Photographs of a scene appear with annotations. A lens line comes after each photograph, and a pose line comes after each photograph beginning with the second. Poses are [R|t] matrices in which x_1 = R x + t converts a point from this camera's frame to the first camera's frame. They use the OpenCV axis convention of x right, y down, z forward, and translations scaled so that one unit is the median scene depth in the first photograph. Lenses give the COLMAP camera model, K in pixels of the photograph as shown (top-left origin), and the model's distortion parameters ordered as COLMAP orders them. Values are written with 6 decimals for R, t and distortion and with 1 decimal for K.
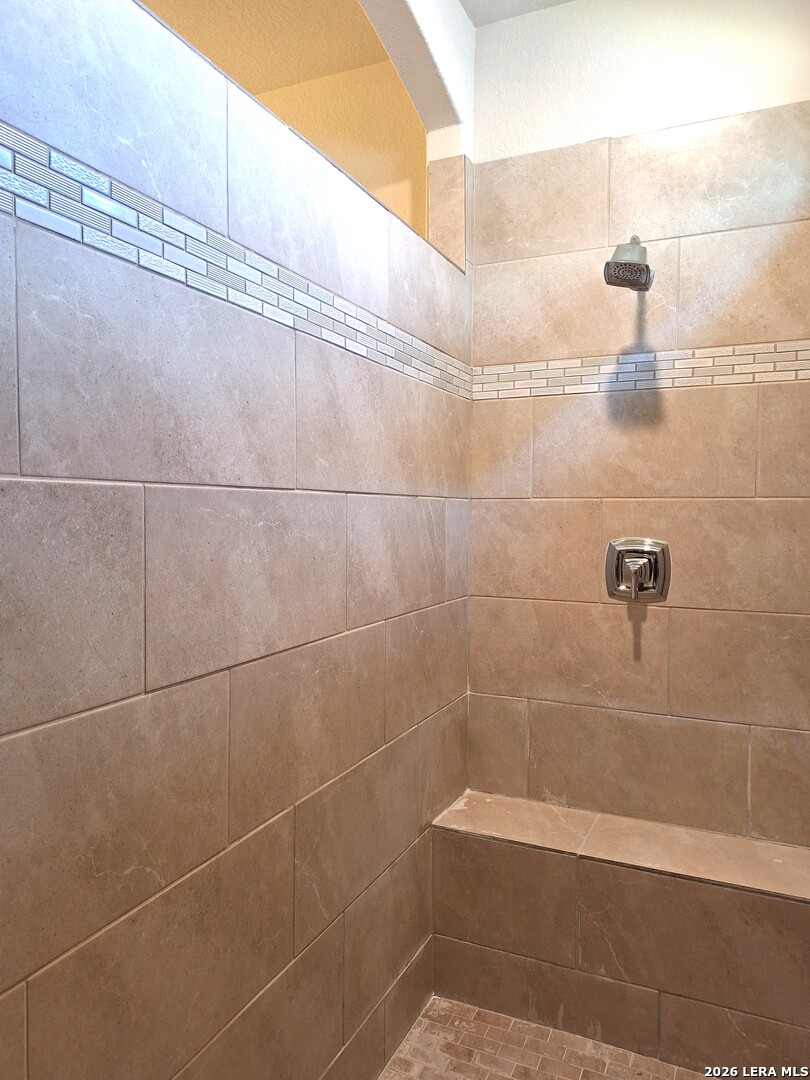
lens RADIAL K [[757.8, 0, 405.0], [0, 757.8, 540.0], [0, 0, 1]] dist [0.113477, -0.159901]
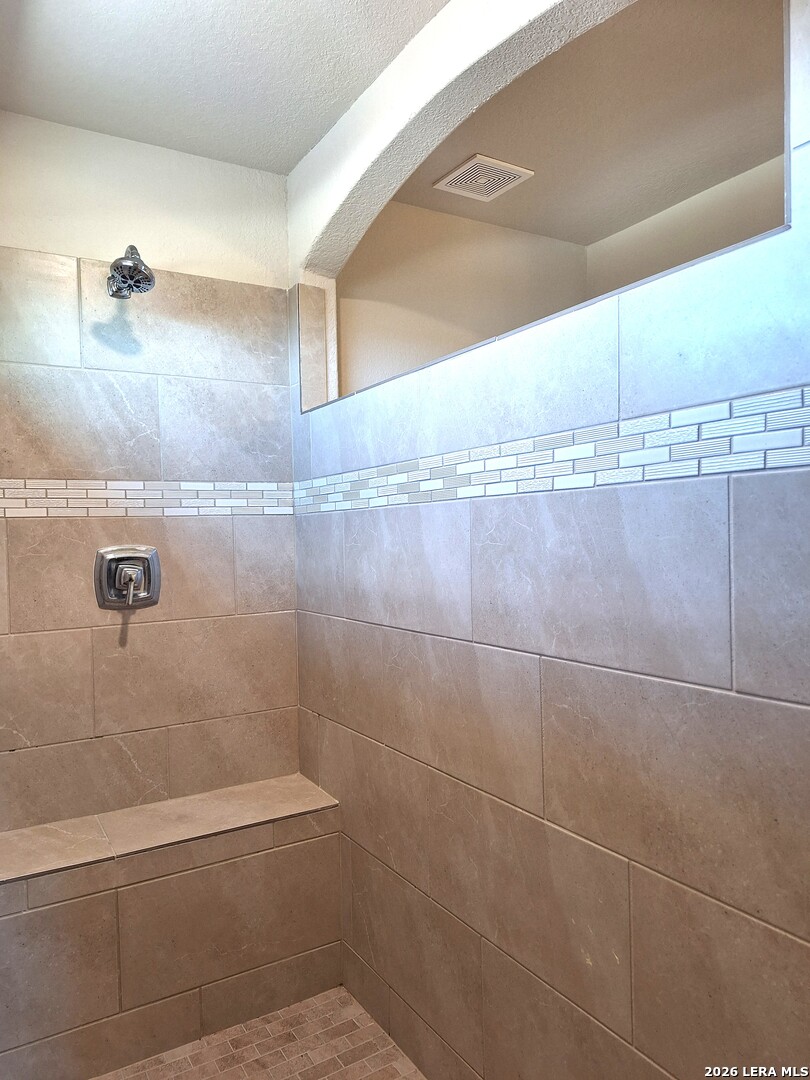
lens RADIAL K [[757.8, 0, 405.0], [0, 757.8, 540.0], [0, 0, 1]] dist [0.113477, -0.159901]
pose [[-0.563252, 0.019482, -0.826055, 0.767920], [-0.017653, 0.999210, 0.035603, -0.577527], [0.826096, 0.034636, -0.562463, 1.334594]]
